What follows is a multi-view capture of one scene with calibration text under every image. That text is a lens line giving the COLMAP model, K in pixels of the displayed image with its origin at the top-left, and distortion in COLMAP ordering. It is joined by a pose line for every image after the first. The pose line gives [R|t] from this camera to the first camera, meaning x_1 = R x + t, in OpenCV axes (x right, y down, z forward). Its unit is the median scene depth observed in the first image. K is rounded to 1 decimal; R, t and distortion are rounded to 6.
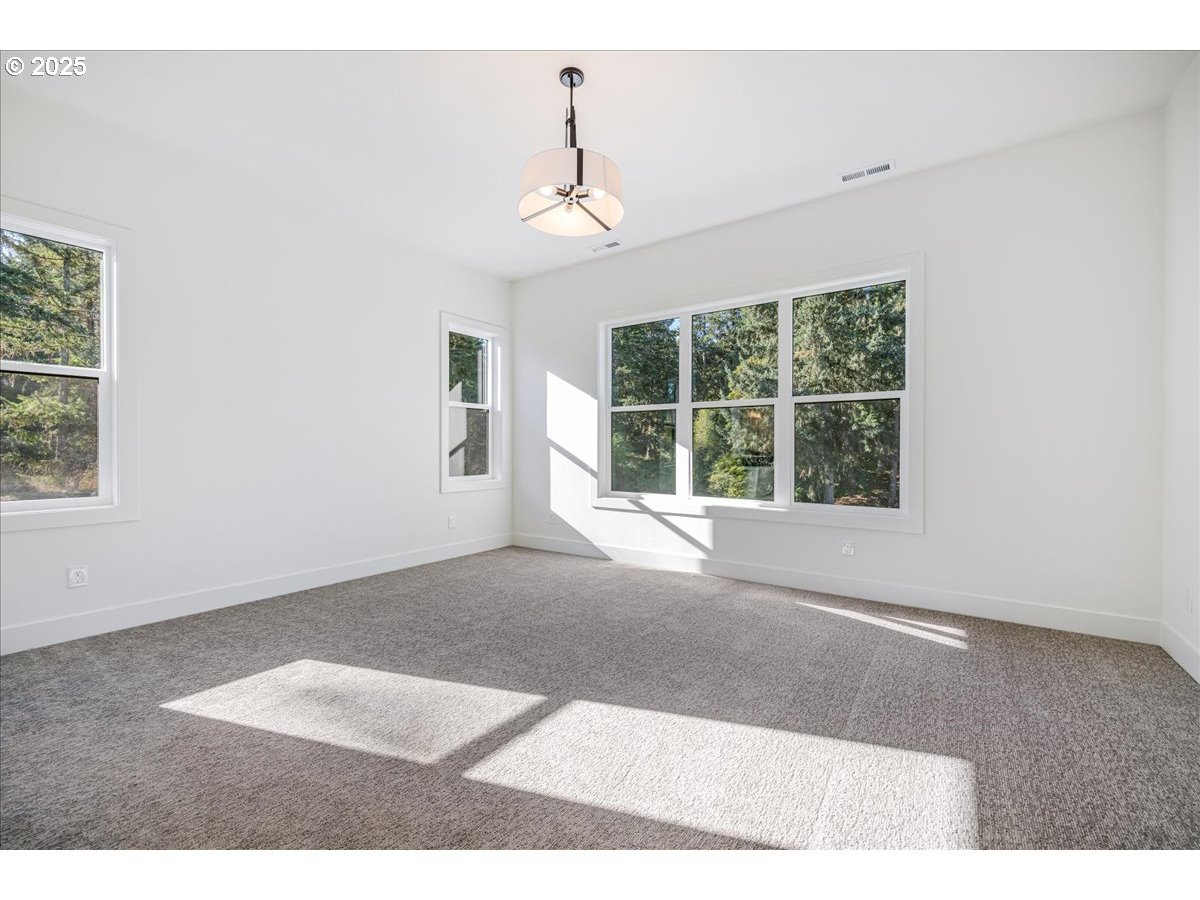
lens RADIAL K [[503.6, 0, 596.7], [0, 503.6, 444.4], [0, 0, 1]] dist [0.002041, 0.000071]
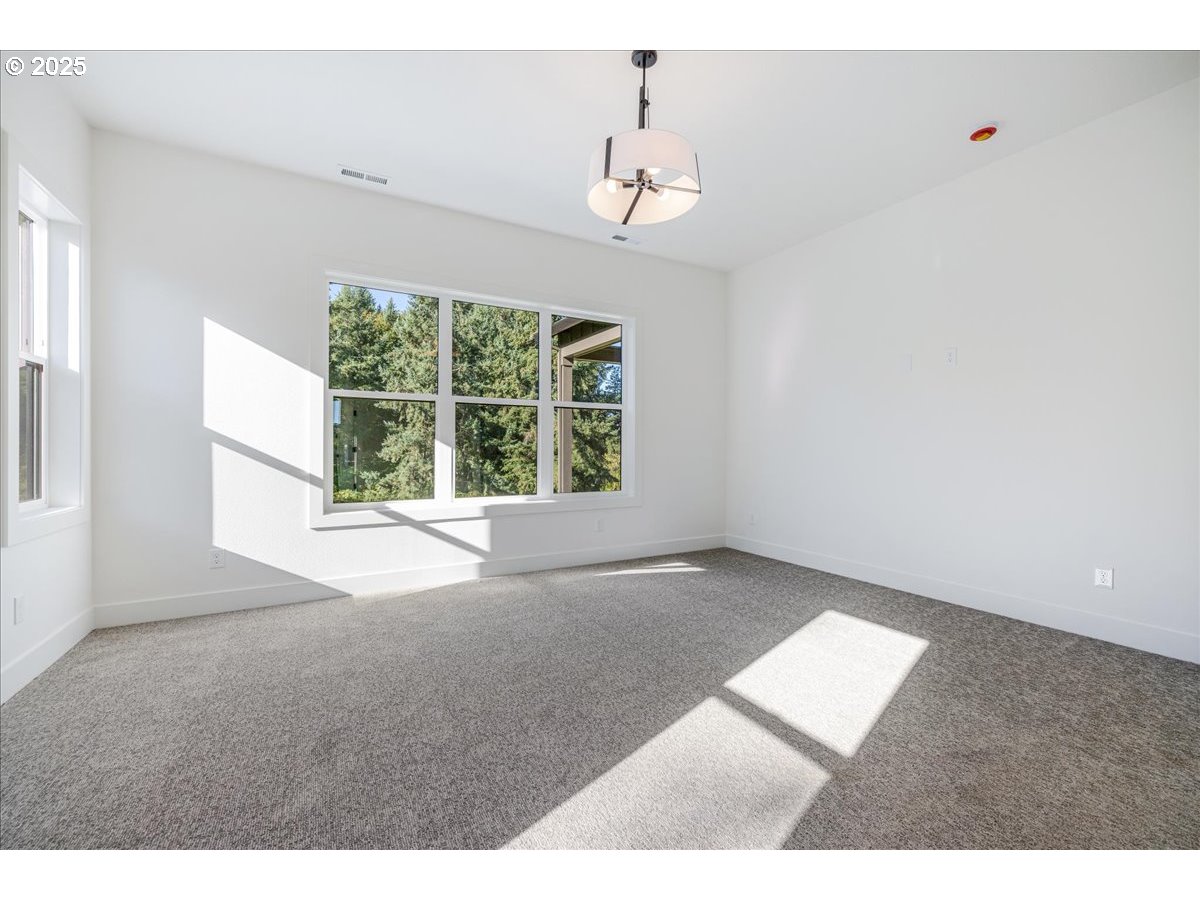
lens RADIAL K [[503.6, 0, 596.7], [0, 503.6, 444.4], [0, 0, 1]] dist [0.002041, 0.000071]
pose [[0.424226, 0.005245, 0.905541, -0.557985], [-0.009163, 0.999957, -0.001500, 0.003866], [-0.905510, -0.007661, 0.424256, 0.399148]]
